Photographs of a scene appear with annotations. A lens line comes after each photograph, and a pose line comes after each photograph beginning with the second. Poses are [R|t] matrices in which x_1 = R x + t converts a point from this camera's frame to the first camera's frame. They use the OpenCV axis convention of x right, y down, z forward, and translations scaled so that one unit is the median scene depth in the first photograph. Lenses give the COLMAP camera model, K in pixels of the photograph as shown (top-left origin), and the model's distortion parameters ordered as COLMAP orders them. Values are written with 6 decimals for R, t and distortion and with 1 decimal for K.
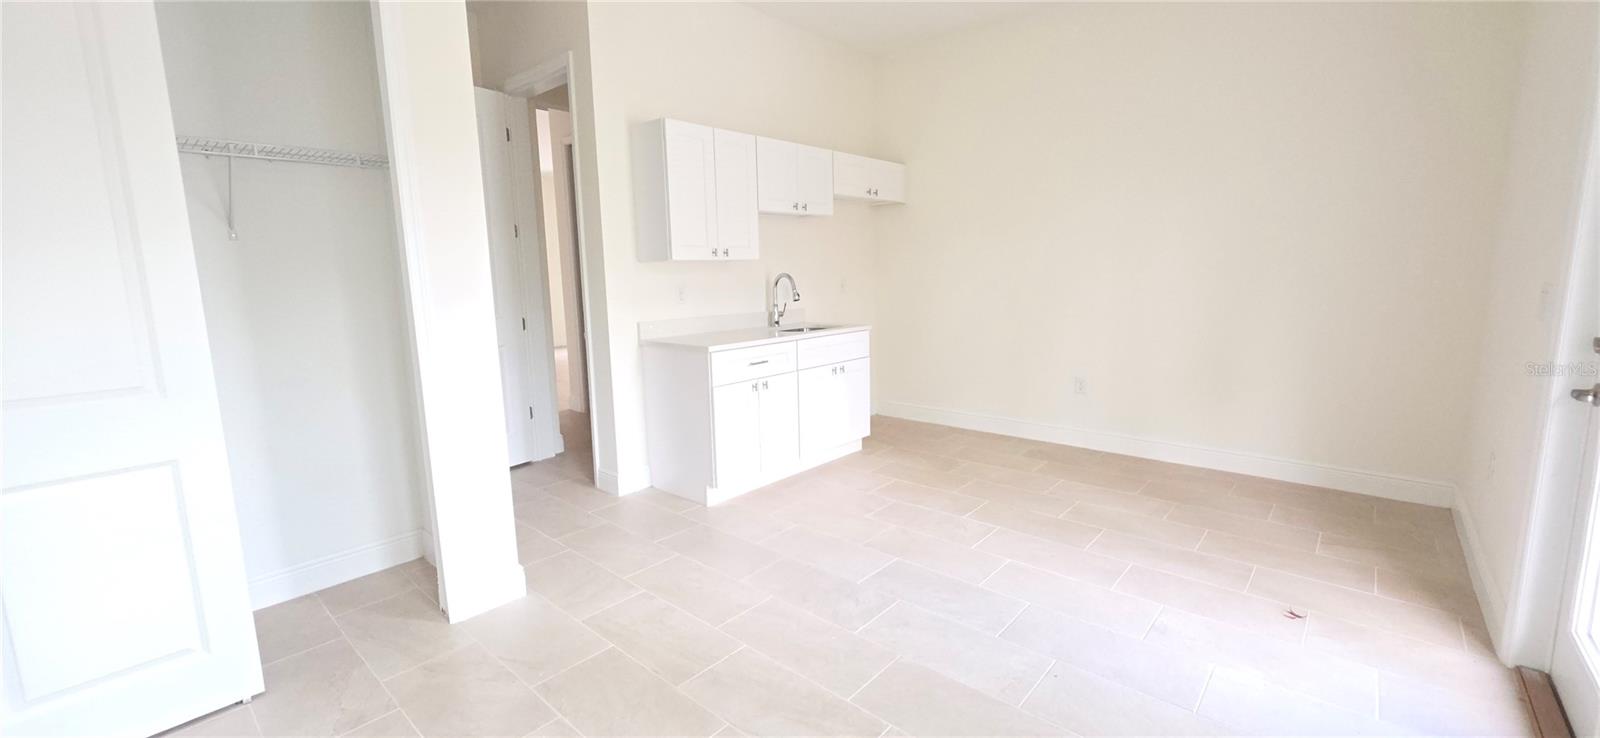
lens RADIAL K [[637.4, 0, 799.6], [0, 637.4, 358.9], [0, 0, 1]] dist [0.009580, -0.000133]
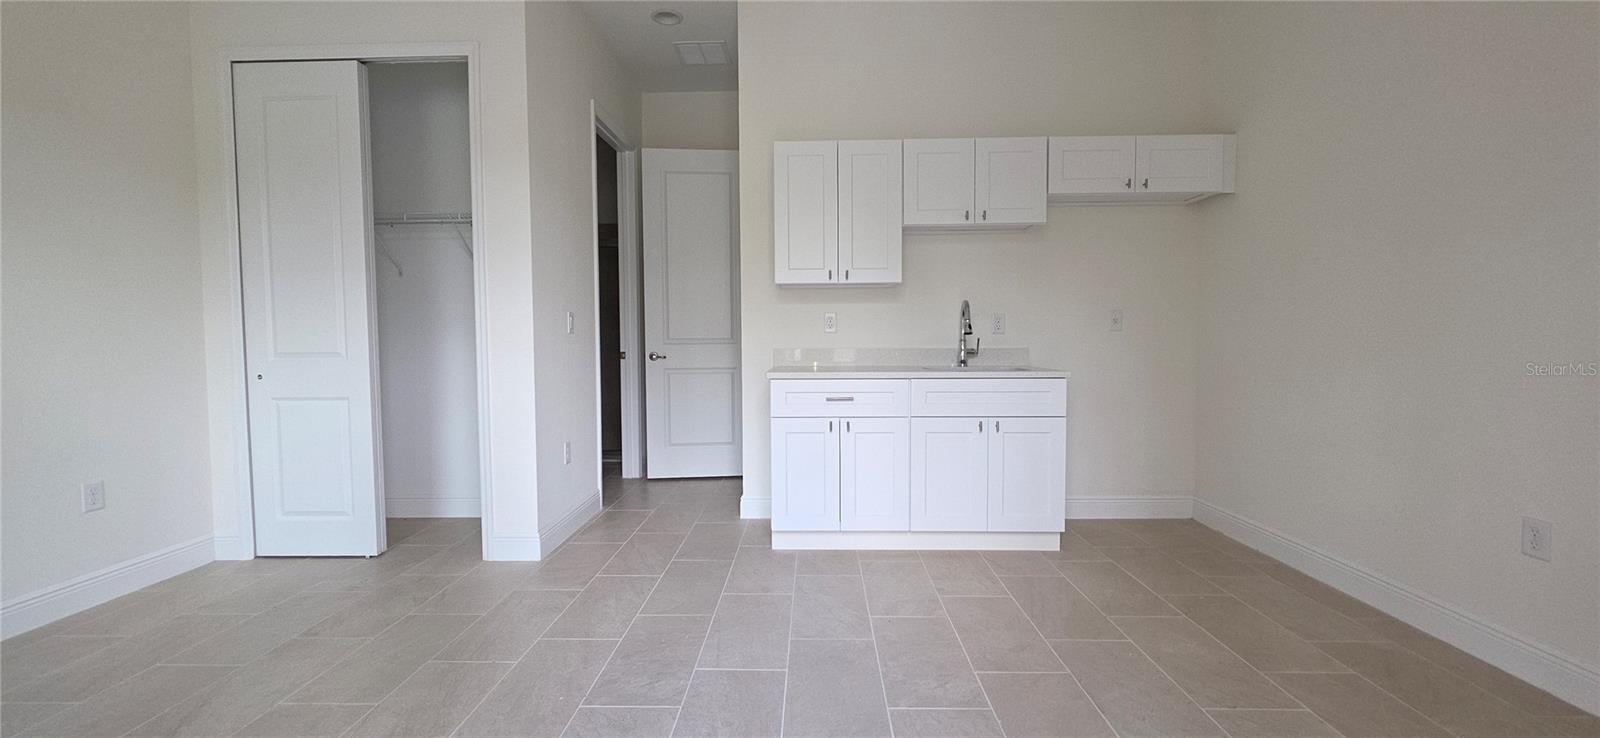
lens RADIAL K [[637.4, 0, 797.6], [0, 637.4, 362.0], [0, 0, 1]] dist [0.009580, -0.000133]
pose [[0.647977, 0.055595, -0.759628, 0.490321], [-0.112470, 0.993383, -0.023236, -0.015654], [0.753310, 0.100492, 0.649942, 0.350841]]
